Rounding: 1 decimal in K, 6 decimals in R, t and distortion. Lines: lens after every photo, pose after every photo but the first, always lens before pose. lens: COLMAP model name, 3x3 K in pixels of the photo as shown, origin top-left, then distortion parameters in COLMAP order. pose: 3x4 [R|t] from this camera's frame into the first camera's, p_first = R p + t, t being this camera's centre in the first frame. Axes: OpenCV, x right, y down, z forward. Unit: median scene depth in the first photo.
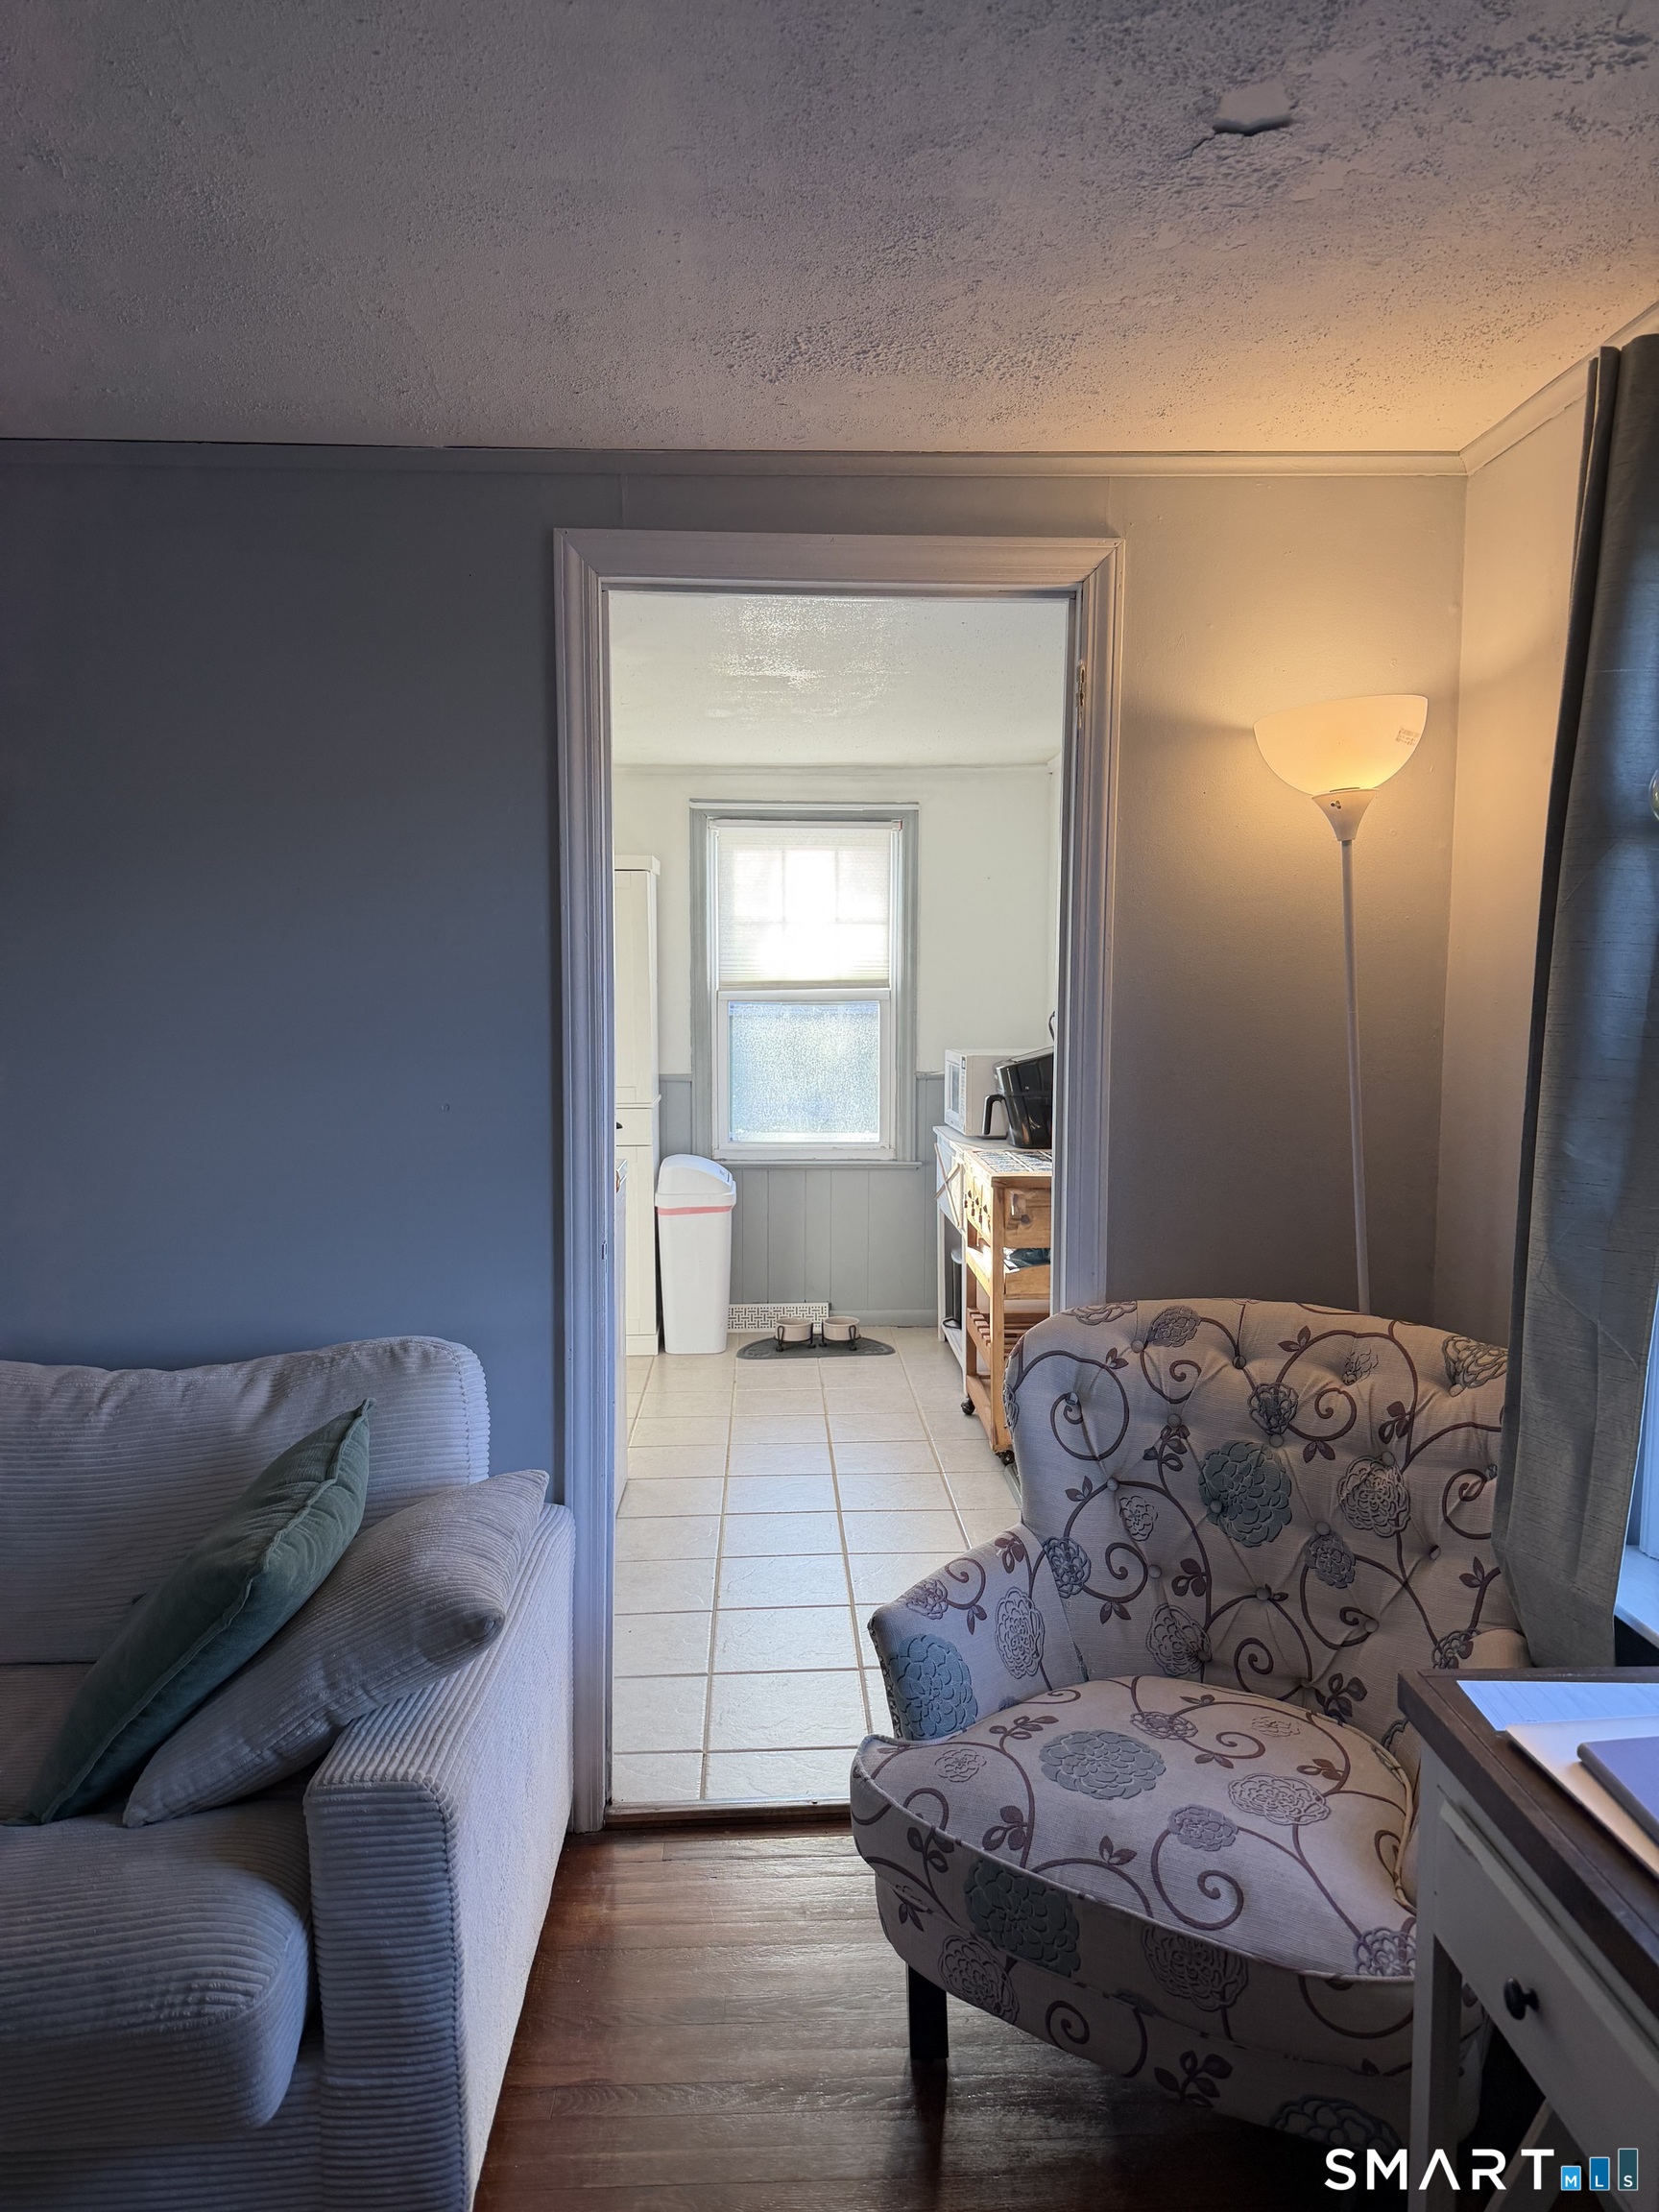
lens RADIAL K [[1544.9, 0, 822.3], [0, 1544.9, 1111.4], [0, 0, 1]] dist [0.035978, -0.056449]
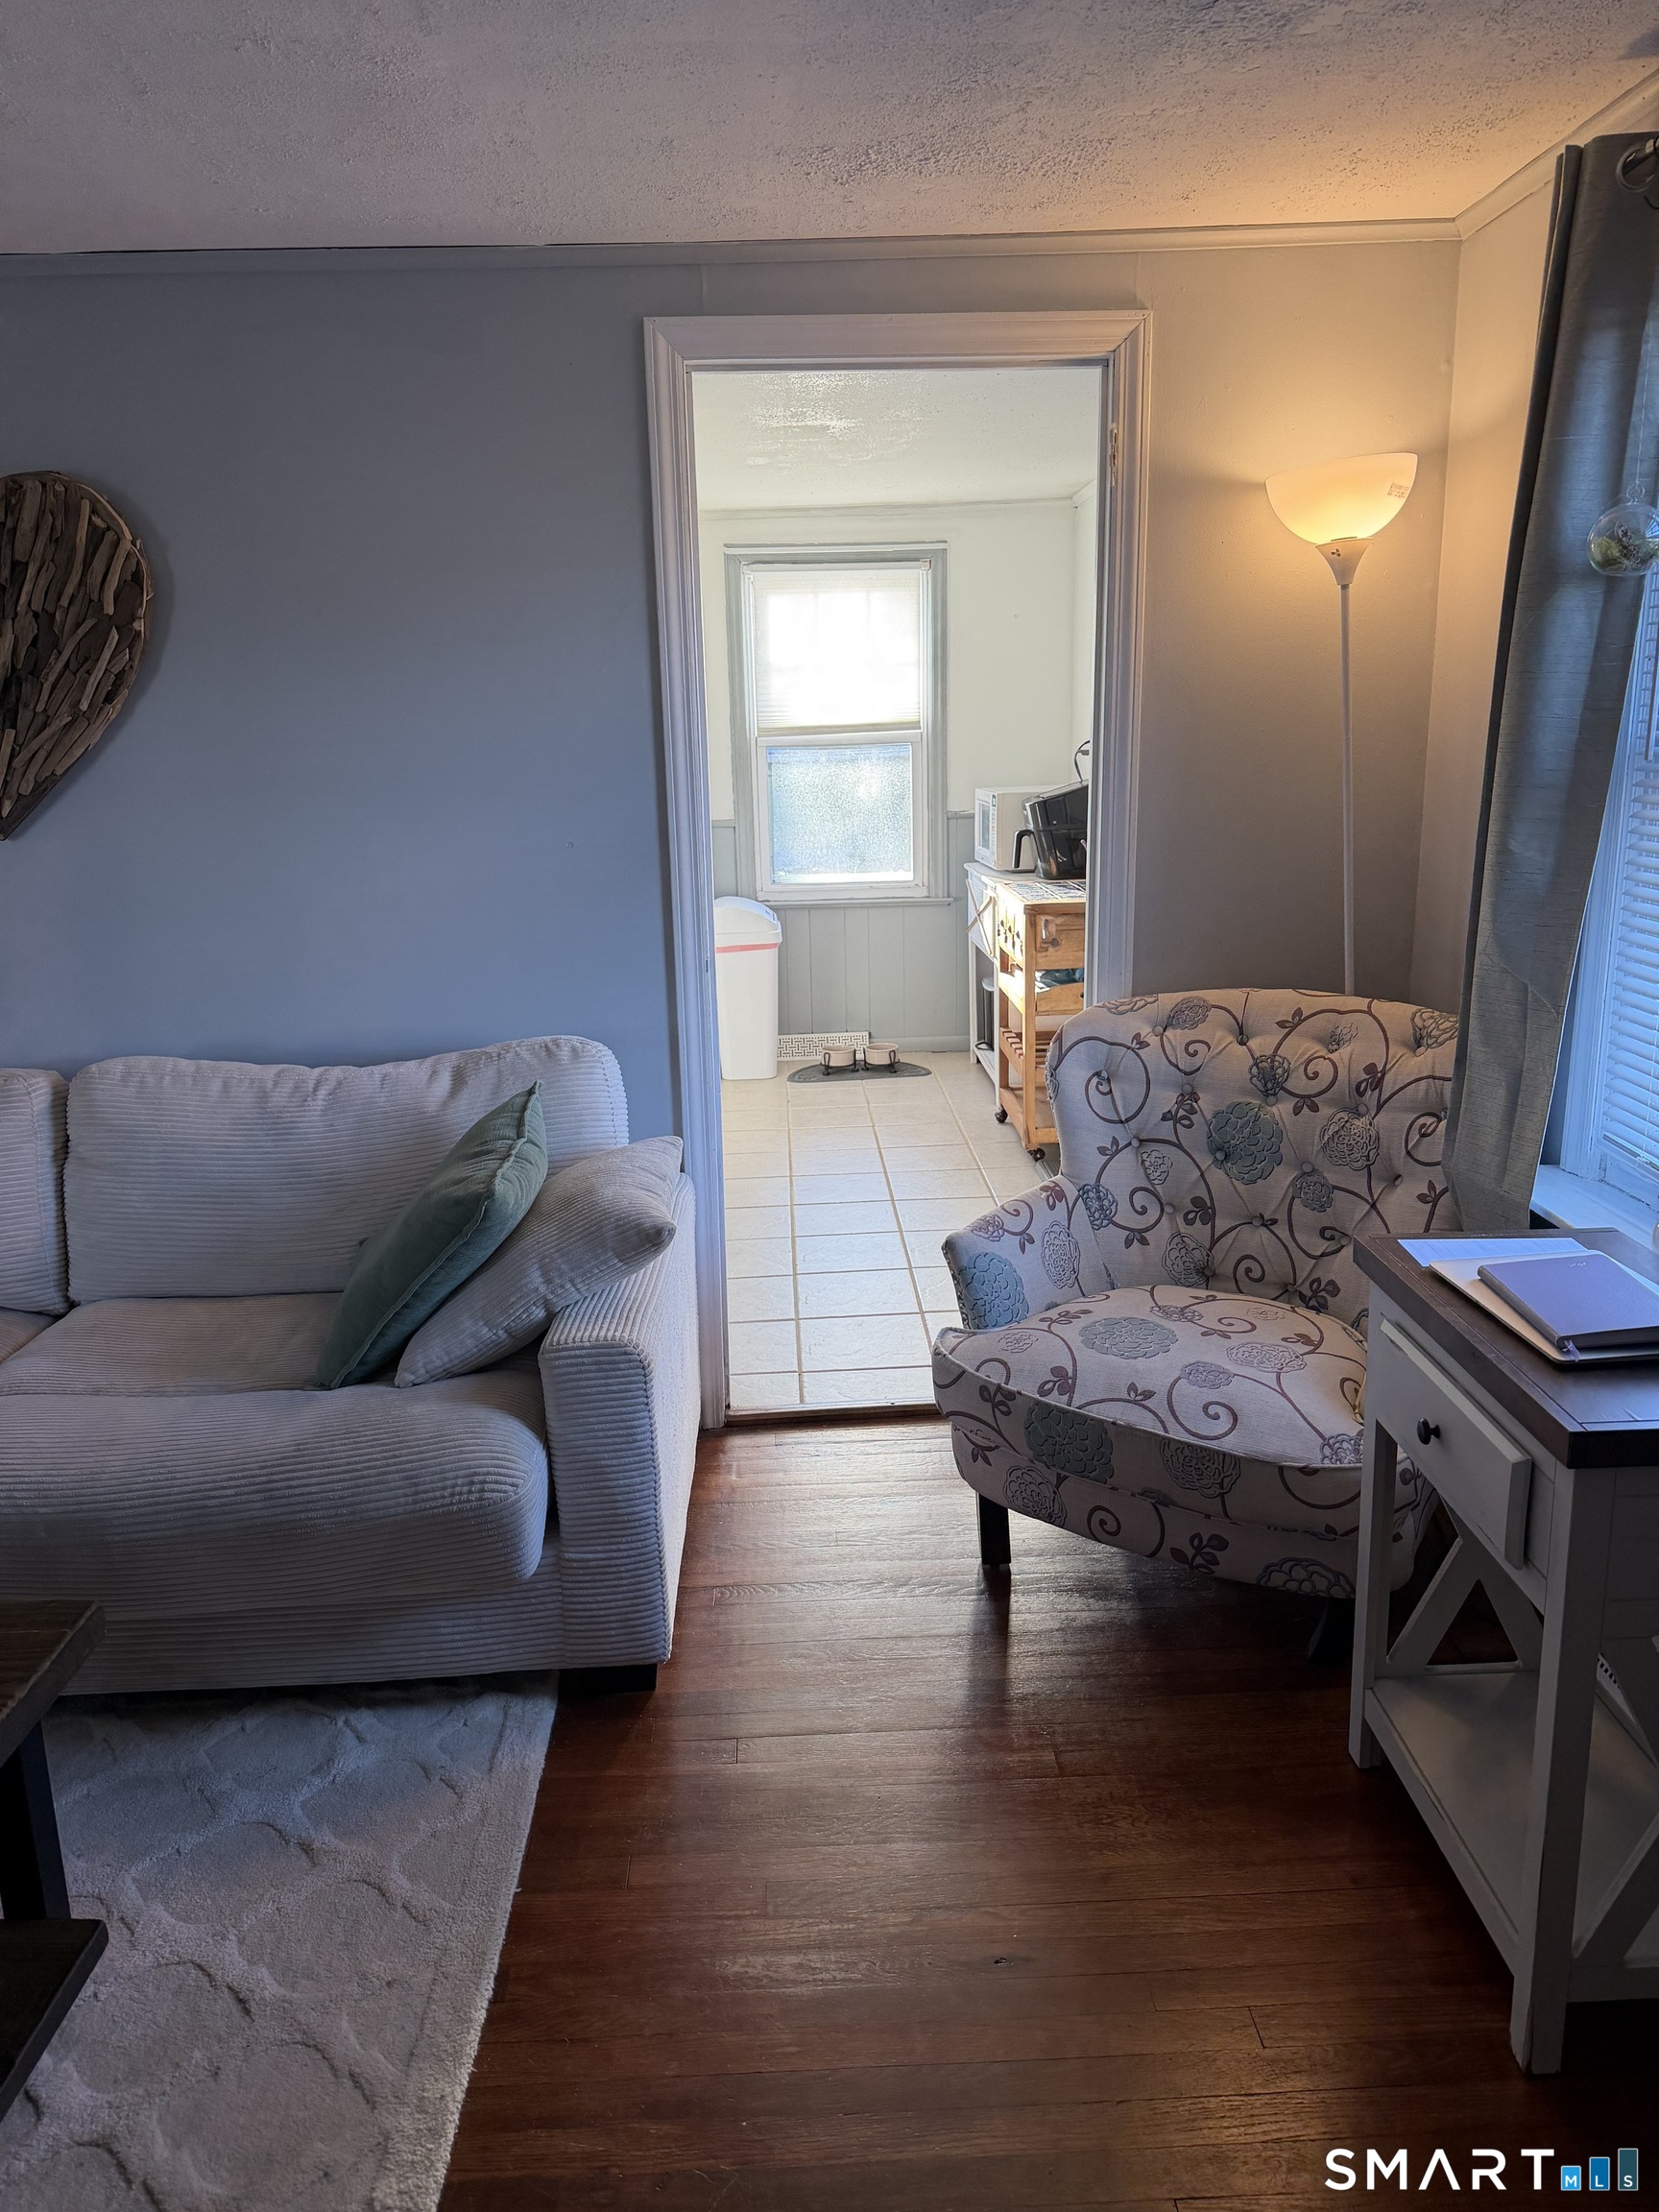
lens RADIAL K [[1544.9, 0, 812.5], [0, 1544.9, 1104.6], [0, 0, 1]] dist [0.035978, -0.056449]
pose [[0.999537, -0.025354, -0.016809, -0.054004], [0.027641, 0.987711, 0.153825, 0.020689], [0.012702, -0.154218, 0.987955, -0.234148]]
